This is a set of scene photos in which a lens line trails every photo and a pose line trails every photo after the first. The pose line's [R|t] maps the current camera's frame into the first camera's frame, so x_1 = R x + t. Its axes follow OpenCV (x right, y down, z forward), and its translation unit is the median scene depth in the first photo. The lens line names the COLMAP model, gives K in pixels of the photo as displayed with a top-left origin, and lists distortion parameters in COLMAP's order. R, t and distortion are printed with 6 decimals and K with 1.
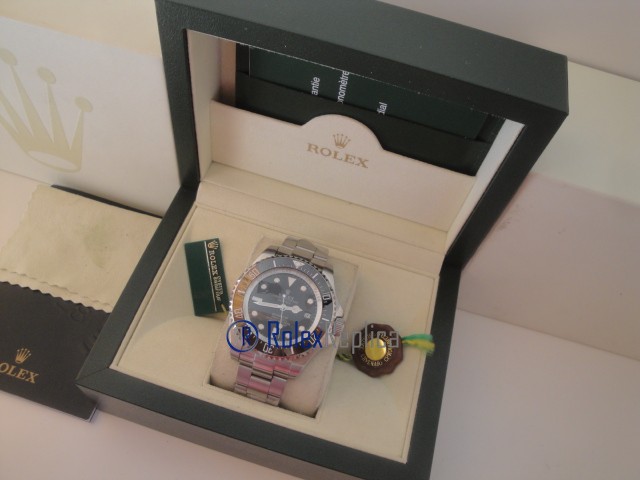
lens RADIAL K [[527.6, 0, 317.1], [0, 527.6, 235.0], [0, 0, 1]] dist [-0.169297, 0.123117]
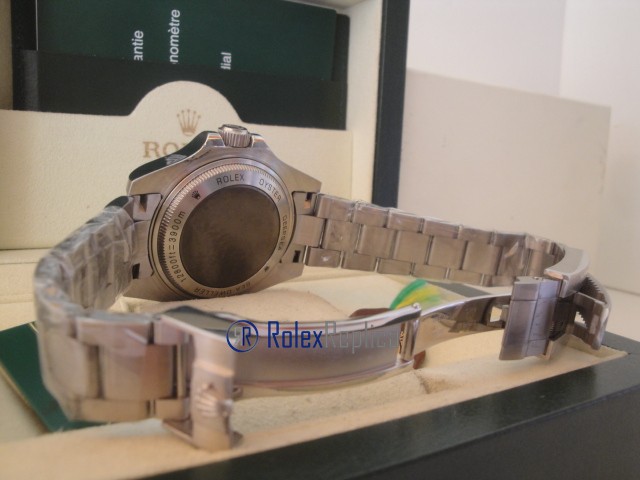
lens RADIAL K [[527.6, 0, 320.5], [0, 527.6, 236.2], [0, 0, 1]] dist [-0.169297, 0.123117]
pose [[0.722430, -0.188136, 0.665357, -0.326613], [0.600364, 0.648041, -0.468621, 0.366600], [-0.343014, 0.738002, 0.581114, 0.626264]]
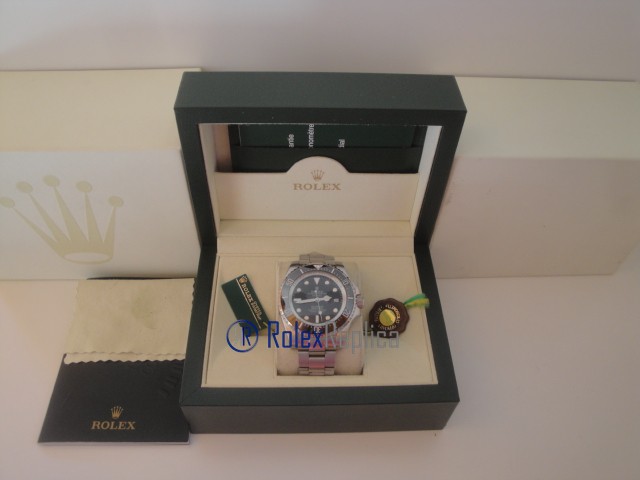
lens RADIAL K [[527.6, 0, 315.7], [0, 527.6, 238.3], [0, 0, 1]] dist [-0.169297, 0.123117]
pose [[0.952105, -0.281203, 0.120090, -0.165813], [0.292107, 0.952568, -0.085364, 0.089528], [-0.090389, 0.116354, 0.989086, -0.321166]]
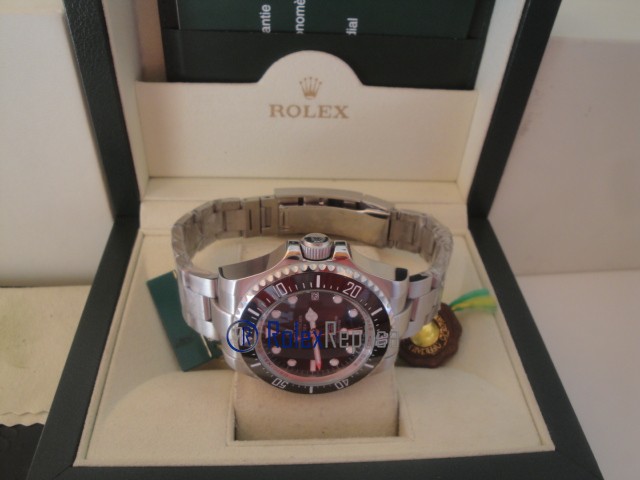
lens RADIAL K [[527.6, 0, 318.6], [0, 527.6, 237.7], [0, 0, 1]] dist [-0.169297, 0.123117]
pose [[0.943894, -0.265460, 0.196457, -0.157276], [0.302840, 0.933031, -0.194273, 0.190193], [-0.131729, 0.242868, 0.961074, 0.285302]]
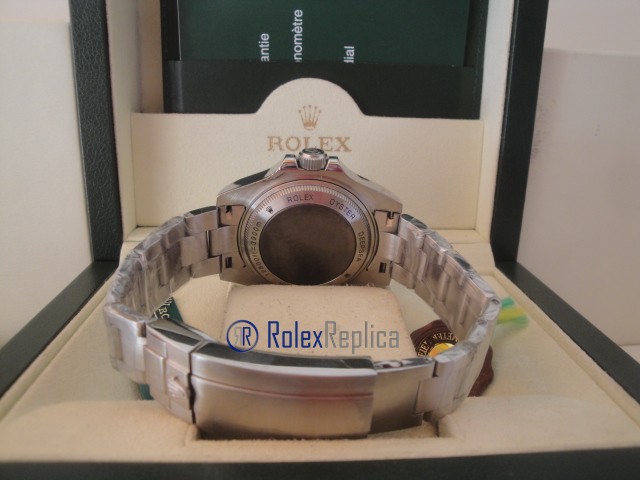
lens RADIAL K [[527.6, 0, 320.3], [0, 527.6, 238.8], [0, 0, 1]] dist [-0.169297, 0.123117]
pose [[0.943349, -0.186856, 0.274186, -0.183560], [0.316689, 0.753610, -0.576004, 0.403131], [-0.099000, 0.630204, 0.770092, 0.507441]]
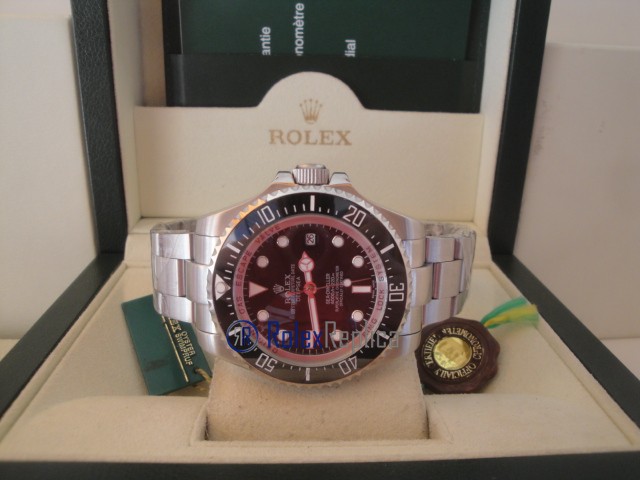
lens RADIAL K [[527.6, 0, 317.8], [0, 527.6, 238.4], [0, 0, 1]] dist [-0.169297, 0.123117]
pose [[0.947448, -0.197028, 0.252036, -0.176575], [0.305934, 0.788345, -0.533775, 0.386183], [-0.093522, 0.582831, 0.807194, 0.472301]]
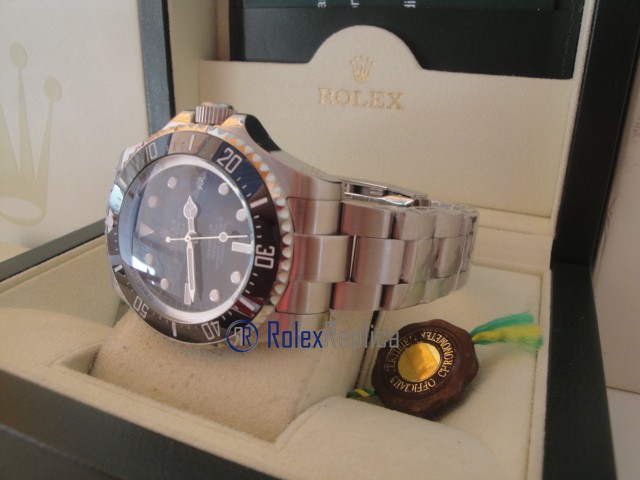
lens RADIAL K [[527.6, 0, 316.4], [0, 527.6, 237.3], [0, 0, 1]] dist [-0.169297, 0.123117]
pose [[0.984903, -0.047000, -0.166606, 0.090667], [-0.057995, 0.817232, -0.573383, 0.405965], [0.163104, 0.574389, 0.802168, 0.551253]]
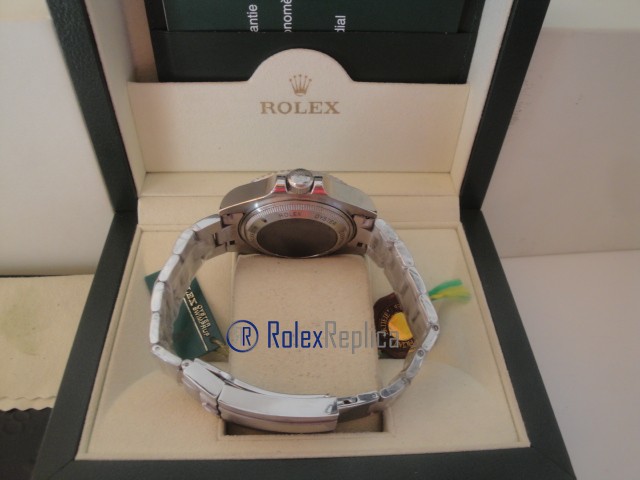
lens RADIAL K [[527.6, 0, 319.3], [0, 527.6, 237.1], [0, 0, 1]] dist [-0.169297, 0.123117]
pose [[0.947247, -0.283846, 0.148842, -0.110121], [0.303930, 0.942931, -0.136046, 0.155893], [-0.101732, 0.174107, 0.979458, 0.252738]]
